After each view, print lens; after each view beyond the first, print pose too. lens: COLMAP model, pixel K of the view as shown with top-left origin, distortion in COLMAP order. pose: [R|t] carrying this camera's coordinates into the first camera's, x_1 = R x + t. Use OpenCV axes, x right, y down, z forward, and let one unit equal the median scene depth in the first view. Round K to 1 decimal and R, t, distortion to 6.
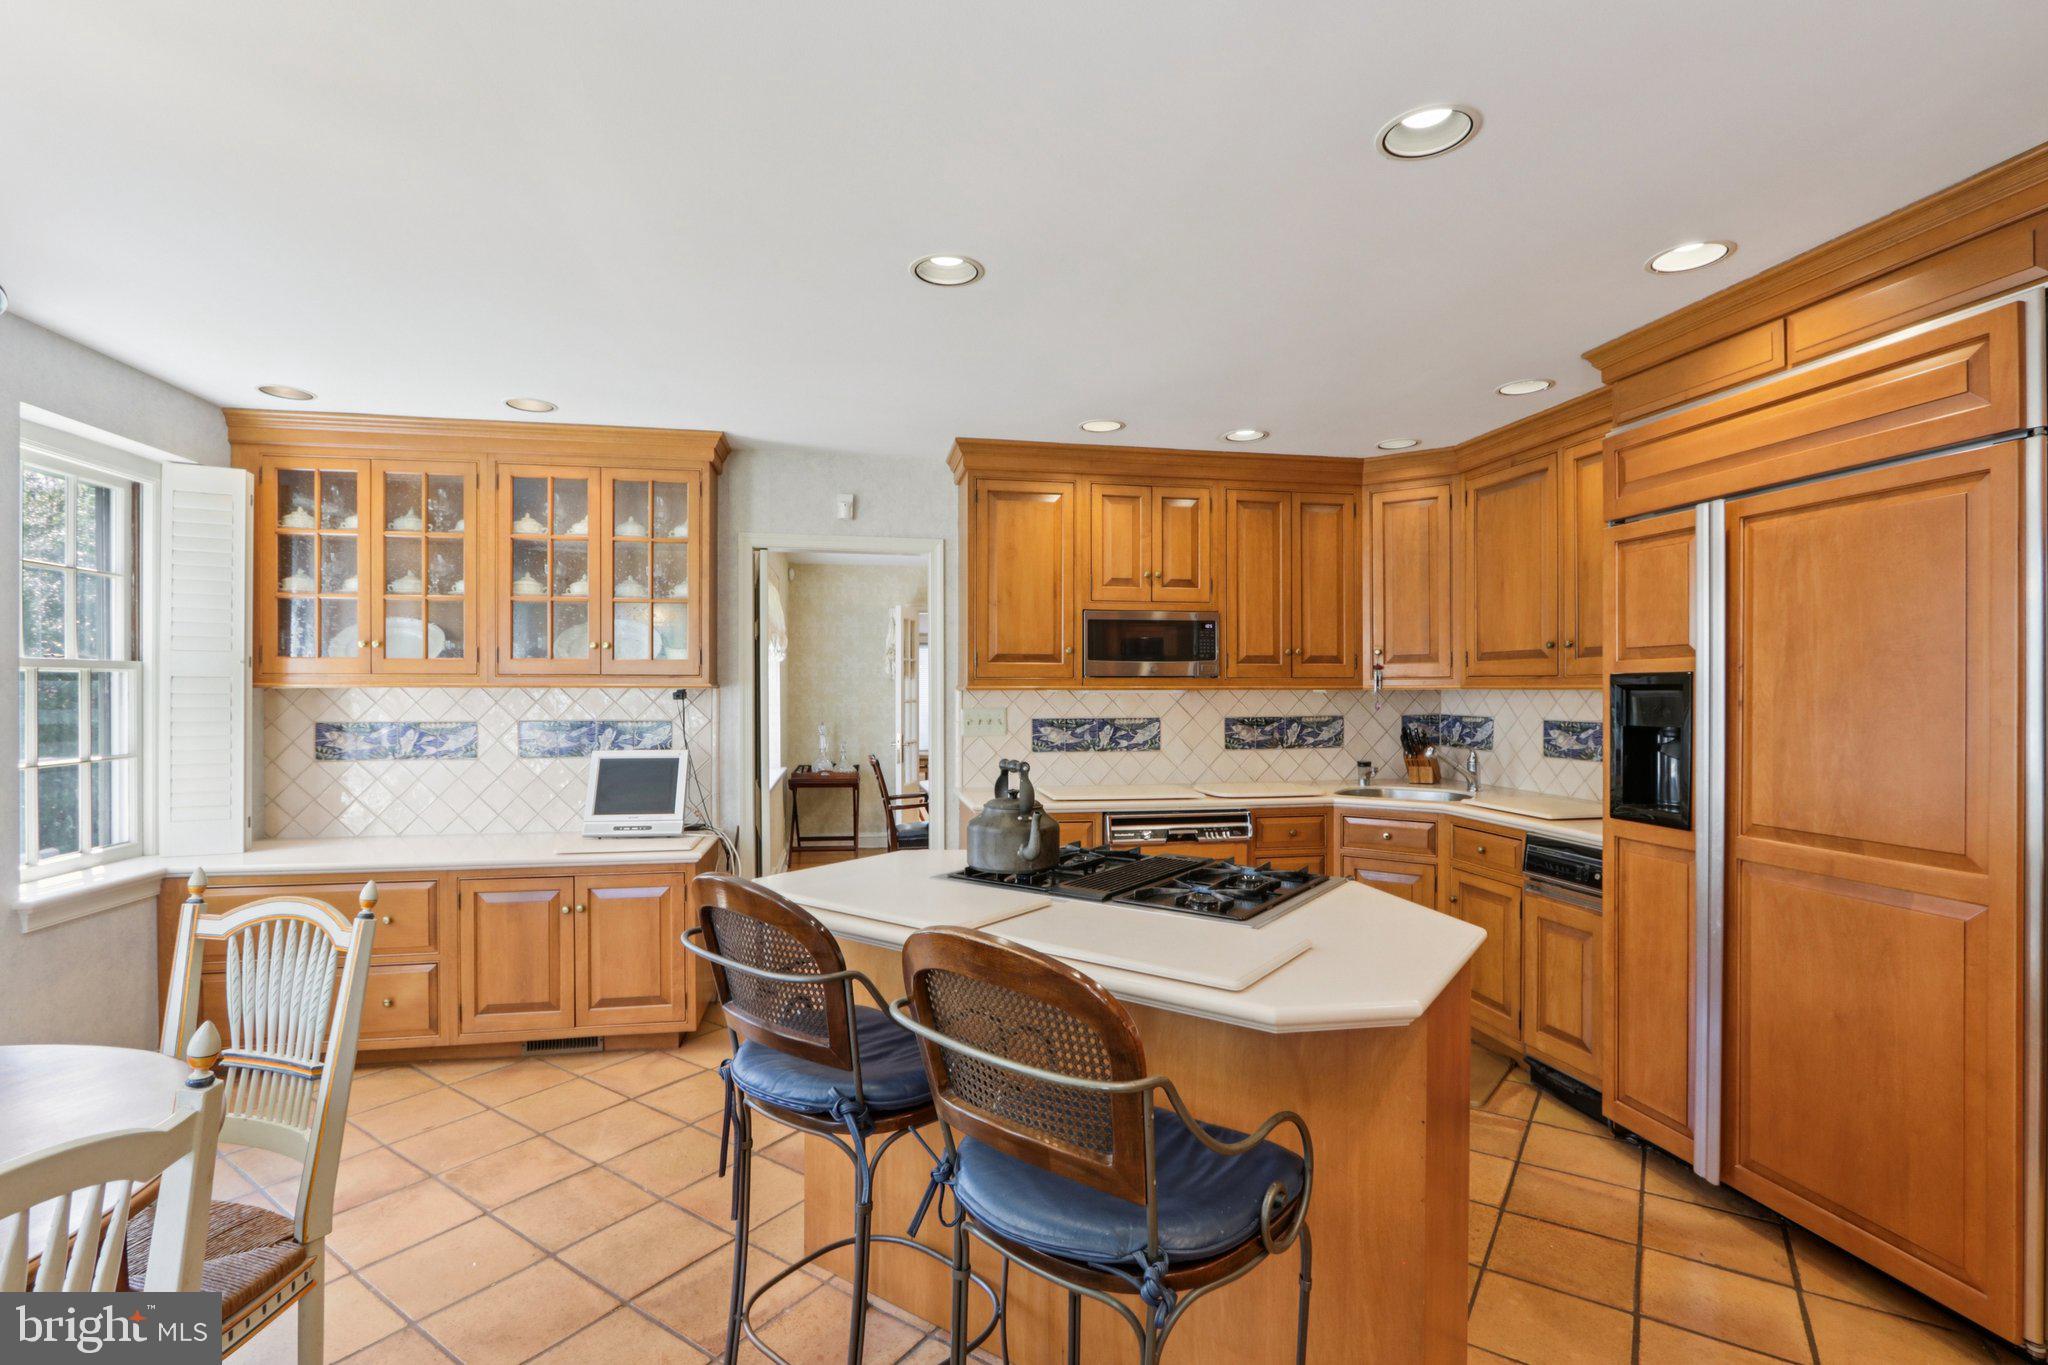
lens RADIAL K [[956.3, 0, 1029.7], [0, 956.3, 692.8], [0, 0, 1]] dist [-0.004970, 0.001047]
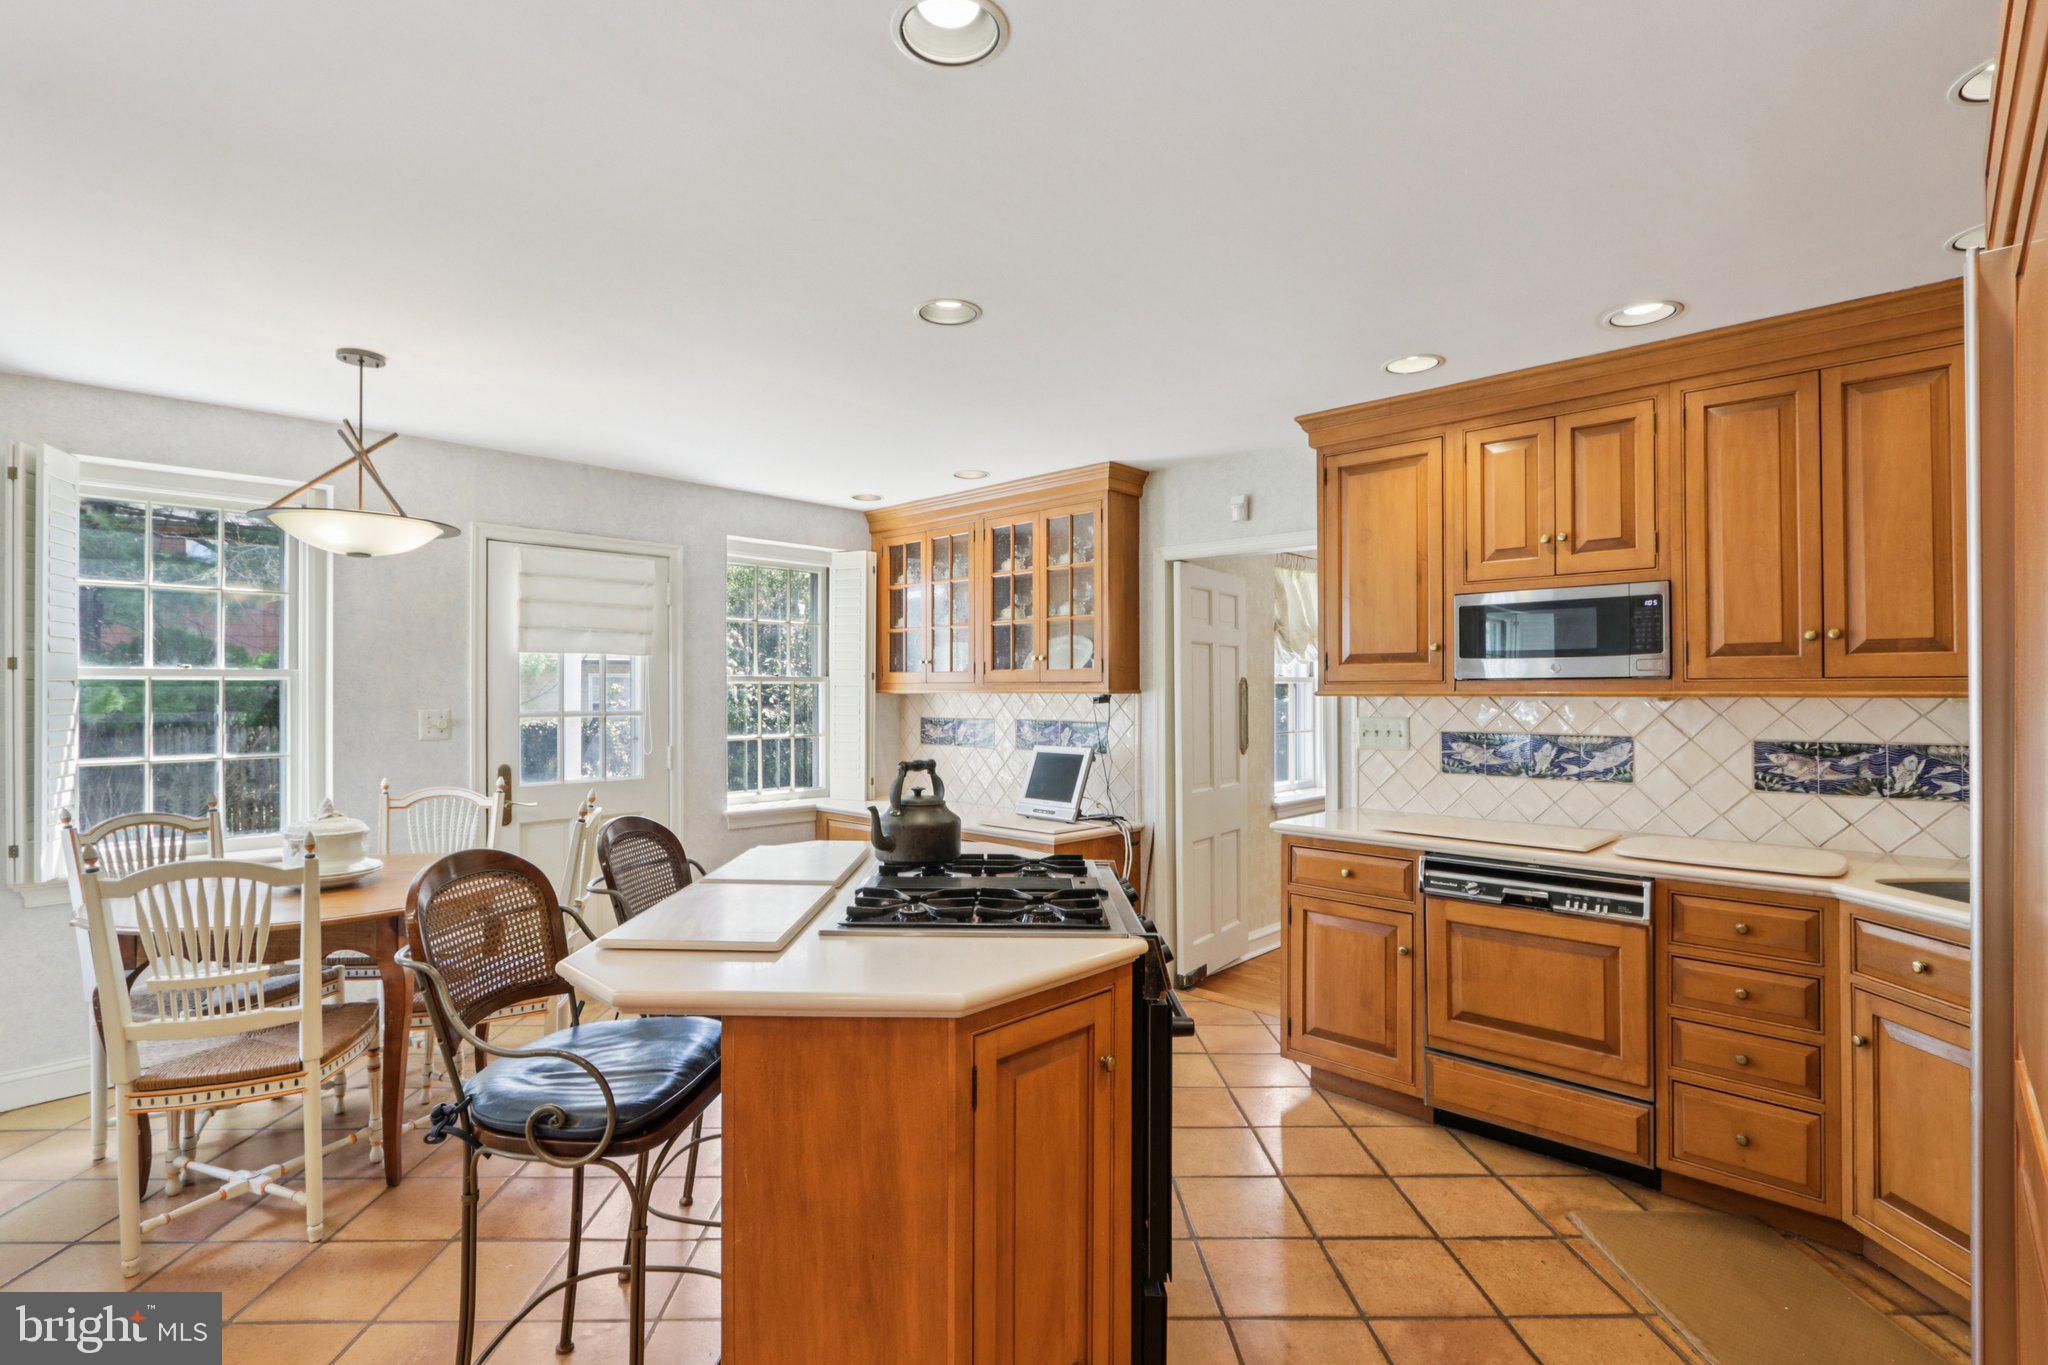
lens RADIAL K [[968.9, 0, 1015.1], [0, 968.9, 682.6], [0, 0, 1]] dist [-0.002468, 0.000944]
pose [[0.585697, -0.008742, -0.810483, 0.483091], [-0.008495, 0.999821, -0.016923, 0.002334], [0.810485, 0.016796, 0.585518, 0.238147]]
